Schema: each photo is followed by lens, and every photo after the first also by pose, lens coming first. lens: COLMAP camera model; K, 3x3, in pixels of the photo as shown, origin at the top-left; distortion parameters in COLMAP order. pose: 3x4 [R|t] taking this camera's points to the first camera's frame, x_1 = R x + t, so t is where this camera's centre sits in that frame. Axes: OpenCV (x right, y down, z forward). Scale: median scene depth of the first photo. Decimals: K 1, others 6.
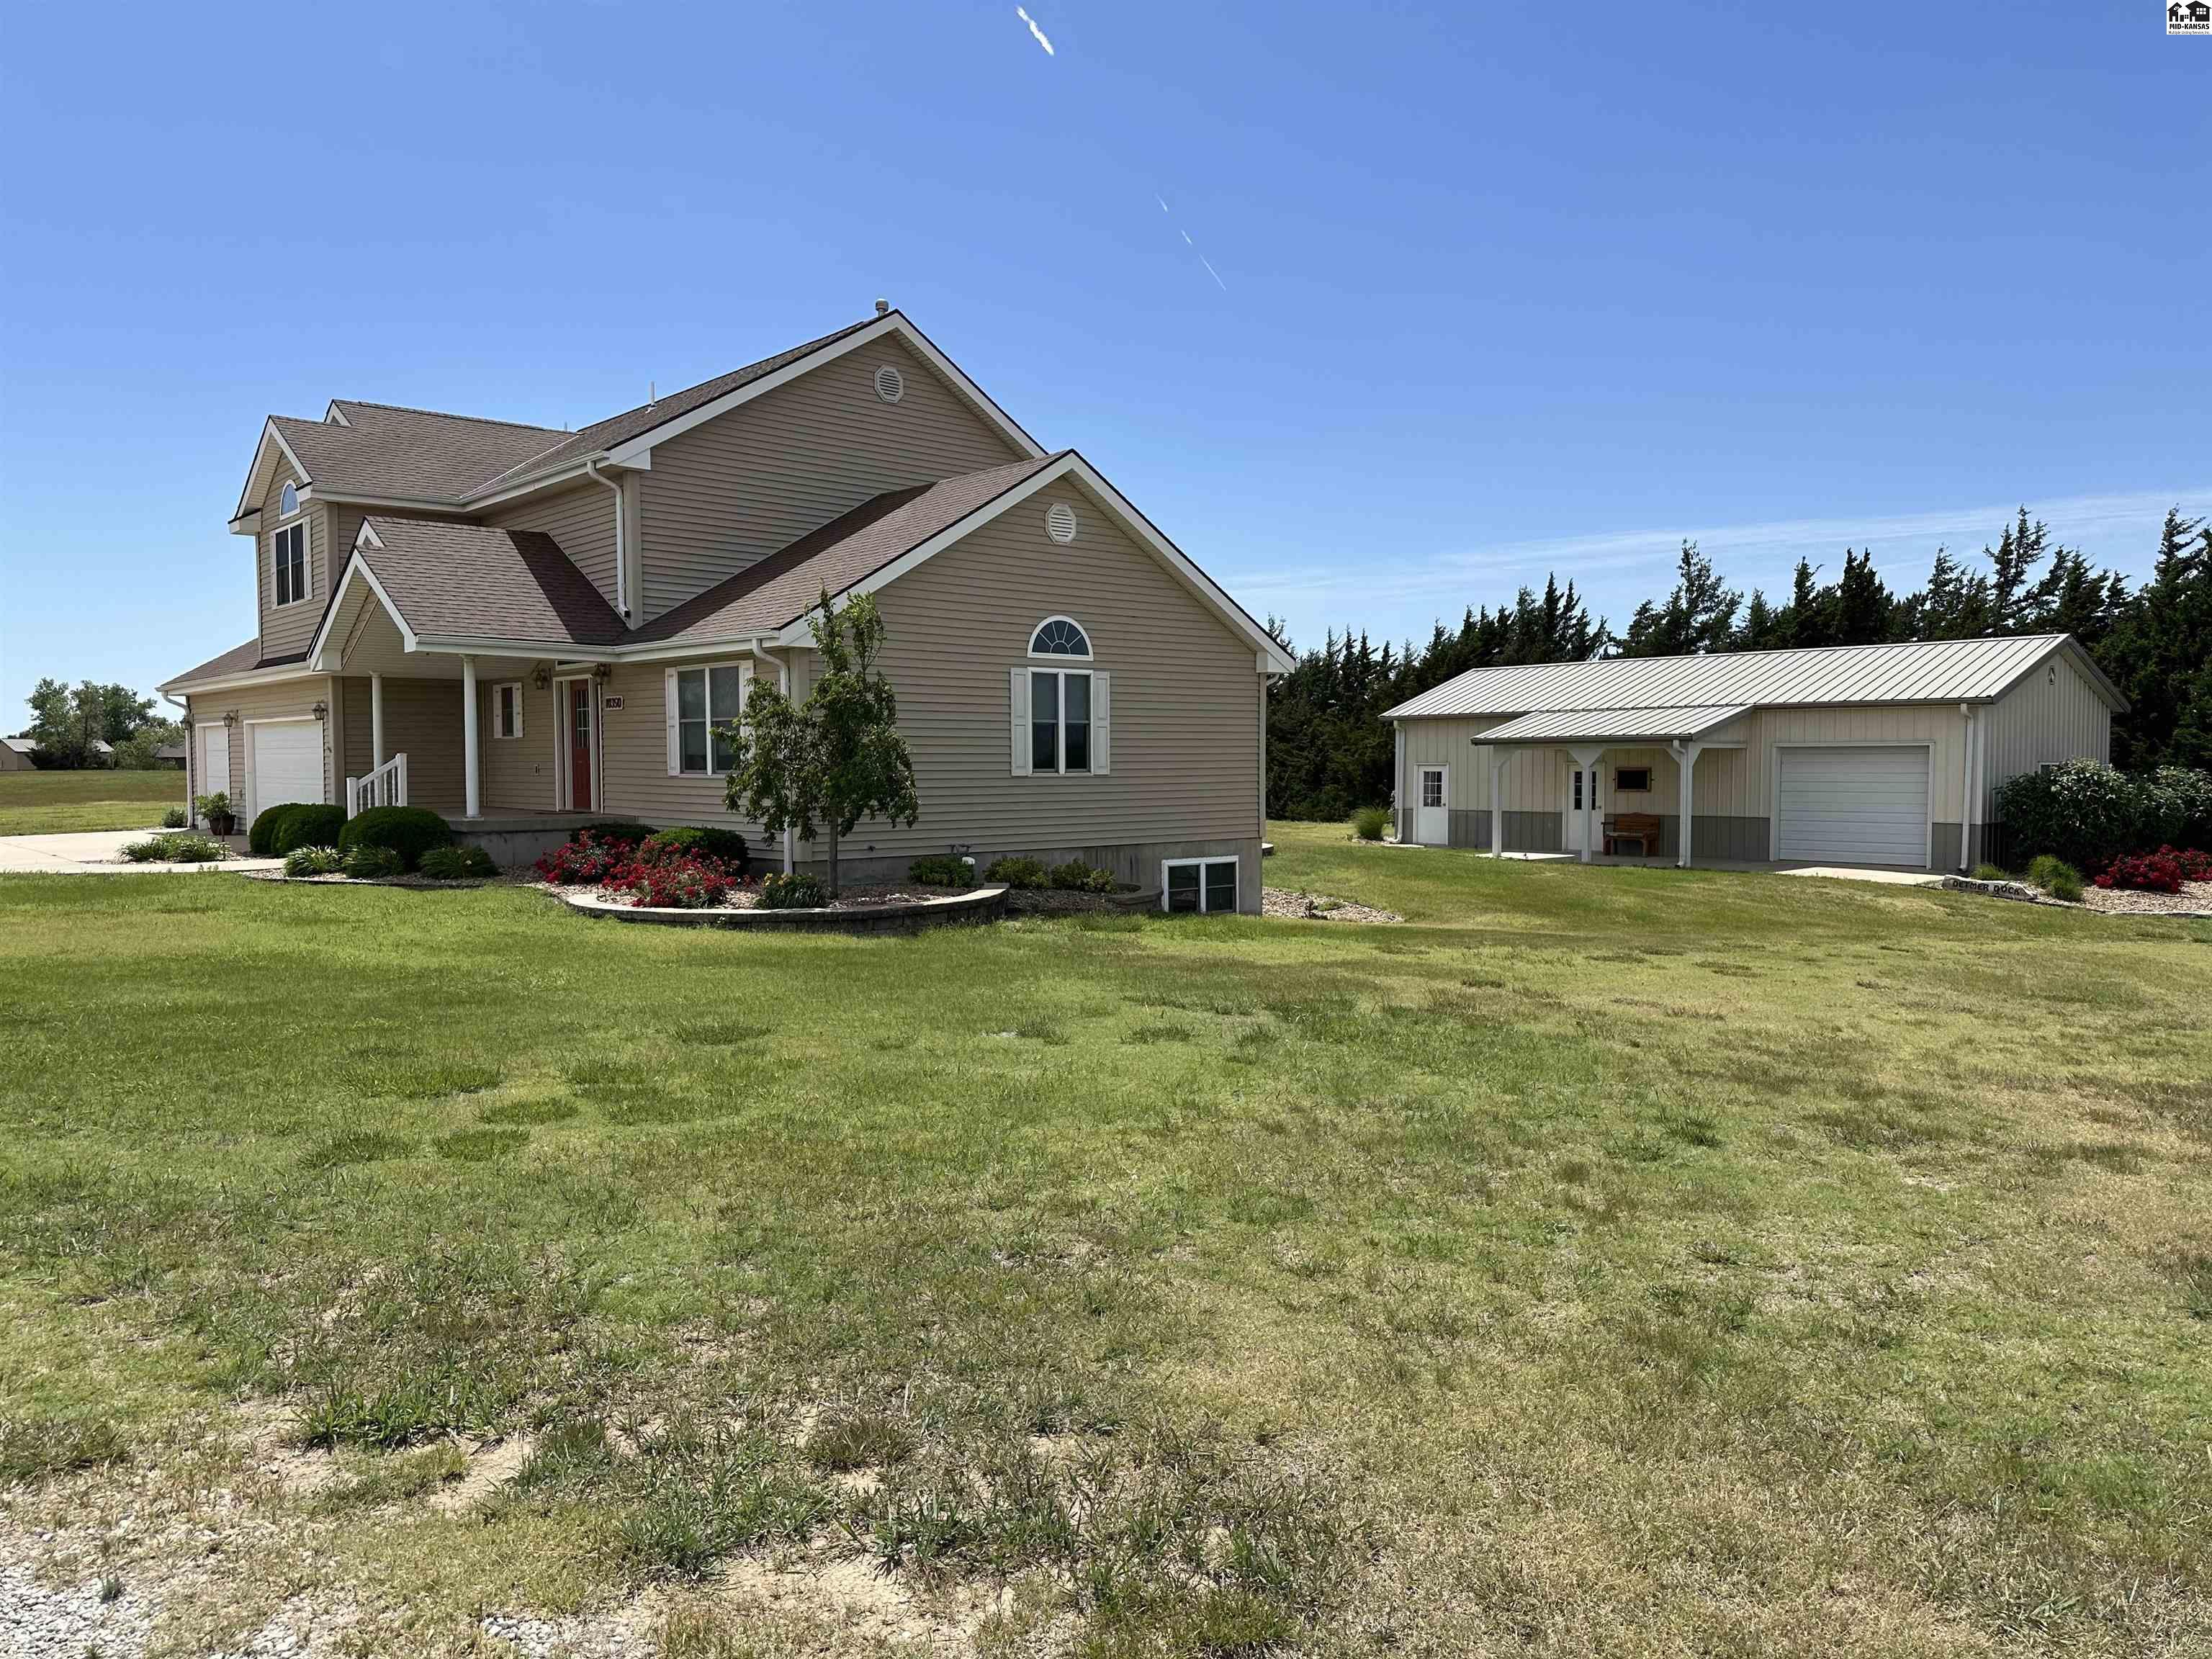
lens RADIAL K [[1550.3, 0, 1103.6], [0, 1550.3, 840.2], [0, 0, 1]] dist [0.033695, -0.011860]
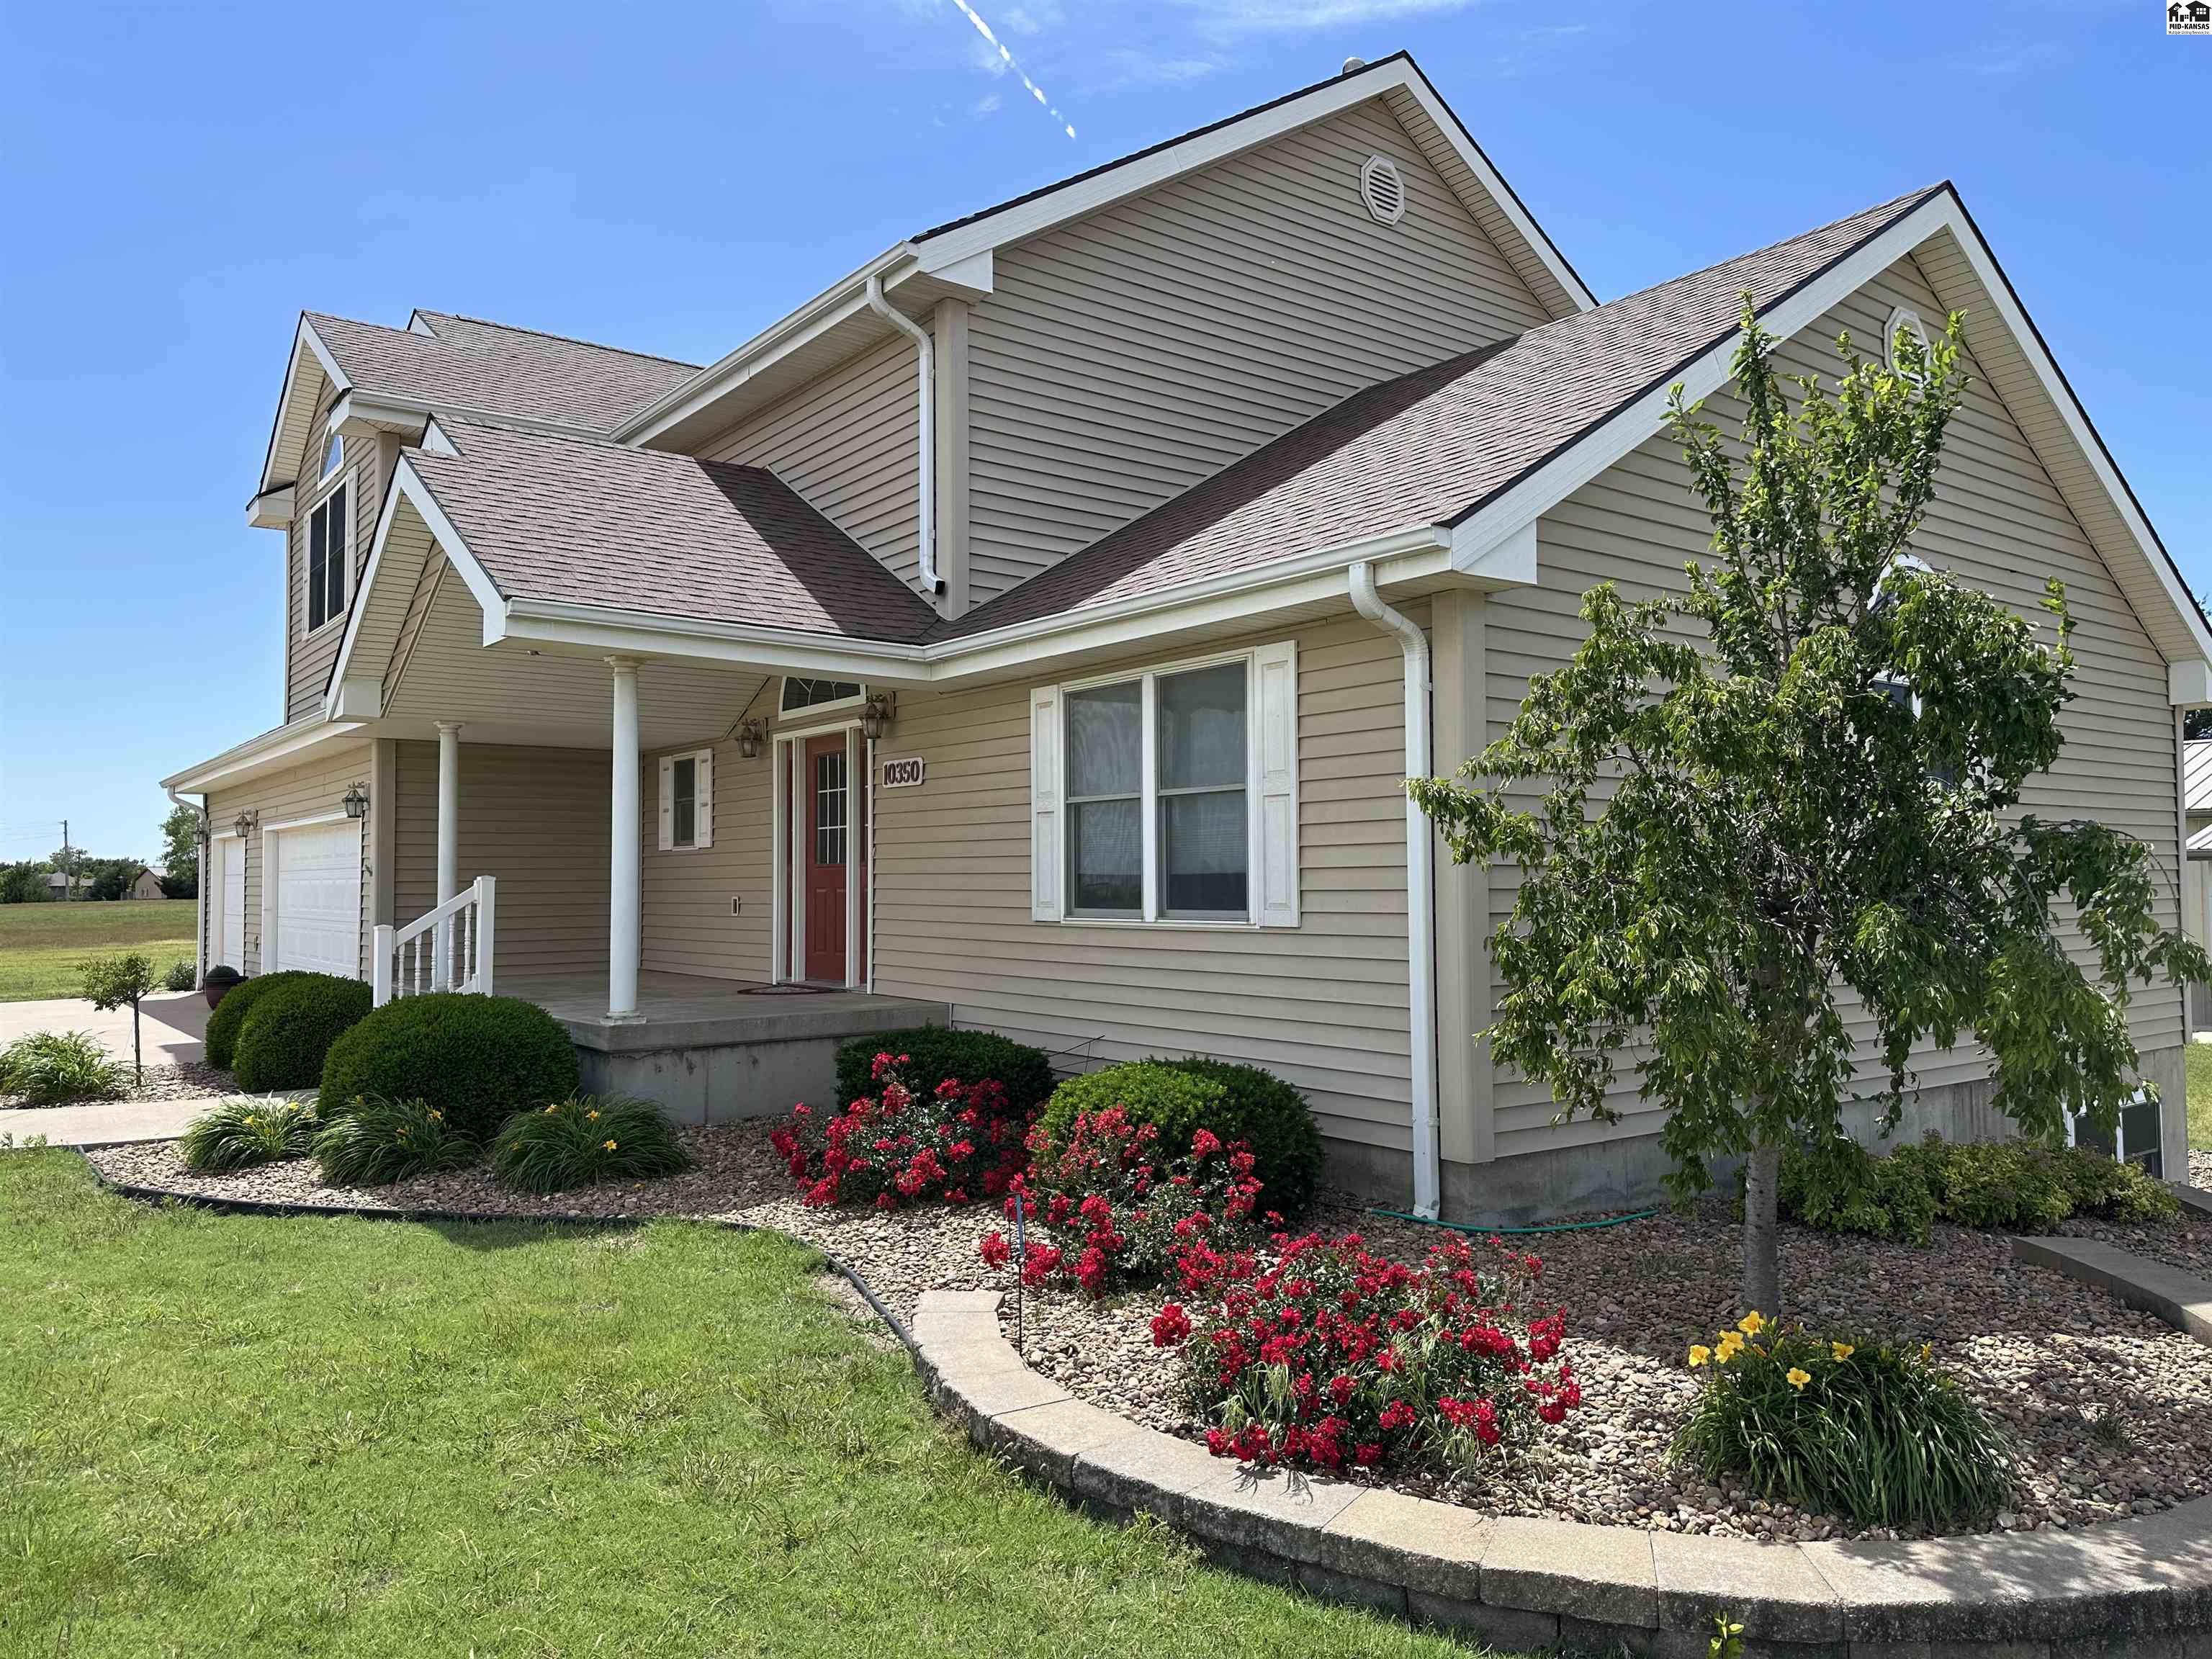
lens RADIAL K [[1550.3, 0, 1120.6], [0, 1550.3, 818.7], [0, 0, 1]] dist [0.033695, -0.011860]
pose [[0.997534, -0.010754, -0.069360, -0.219378], [0.004423, 0.995860, -0.090795, -0.029157], [0.070049, 0.090264, 0.993451, 0.533495]]
